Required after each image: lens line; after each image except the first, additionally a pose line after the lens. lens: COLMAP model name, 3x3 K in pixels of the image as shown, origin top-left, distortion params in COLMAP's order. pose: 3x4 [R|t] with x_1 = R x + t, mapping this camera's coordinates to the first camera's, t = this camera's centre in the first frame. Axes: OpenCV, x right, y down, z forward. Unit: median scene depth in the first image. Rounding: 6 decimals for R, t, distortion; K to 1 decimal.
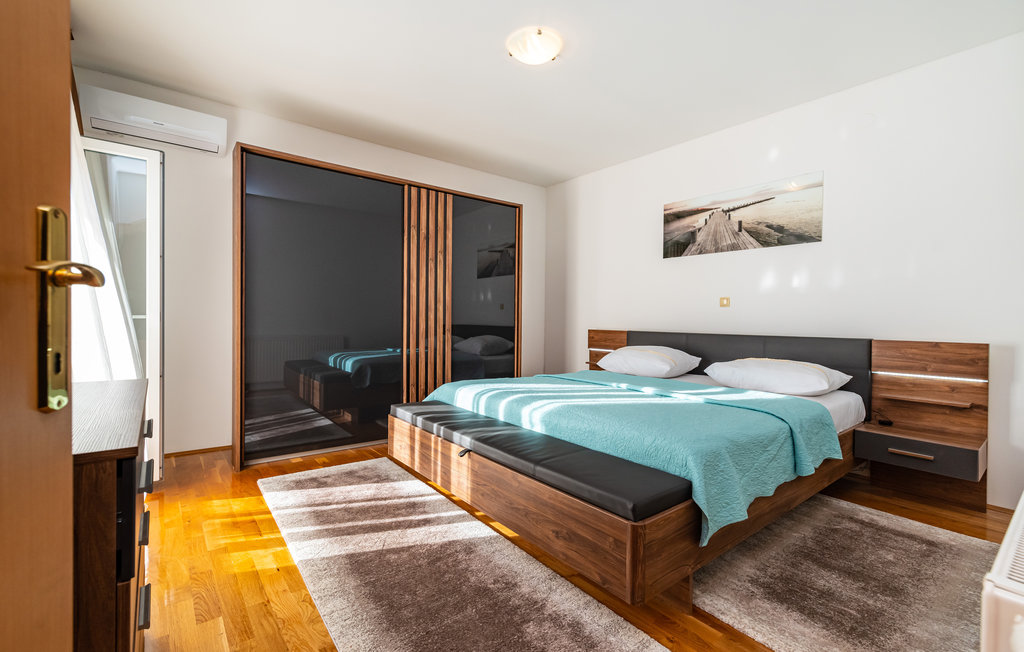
lens RADIAL K [[446.9, 0, 506.8], [0, 446.9, 315.8], [0, 0, 1]] dist [-0.000566, -0.000276]
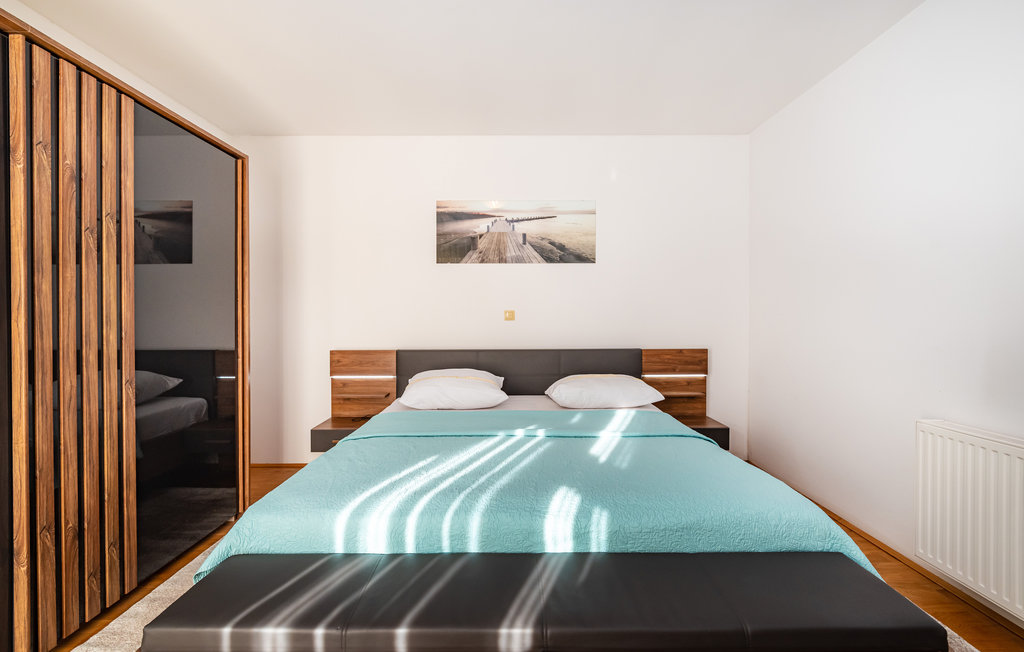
lens RADIAL K [[446.9, 0, 506.8], [0, 446.9, 315.8], [0, 0, 1]] dist [-0.000566, -0.000276]
pose [[0.610682, -0.018244, 0.791666, -0.272325], [0.007336, 0.999822, 0.017382, -0.045462], [-0.791842, -0.004807, 0.610707, 0.403345]]
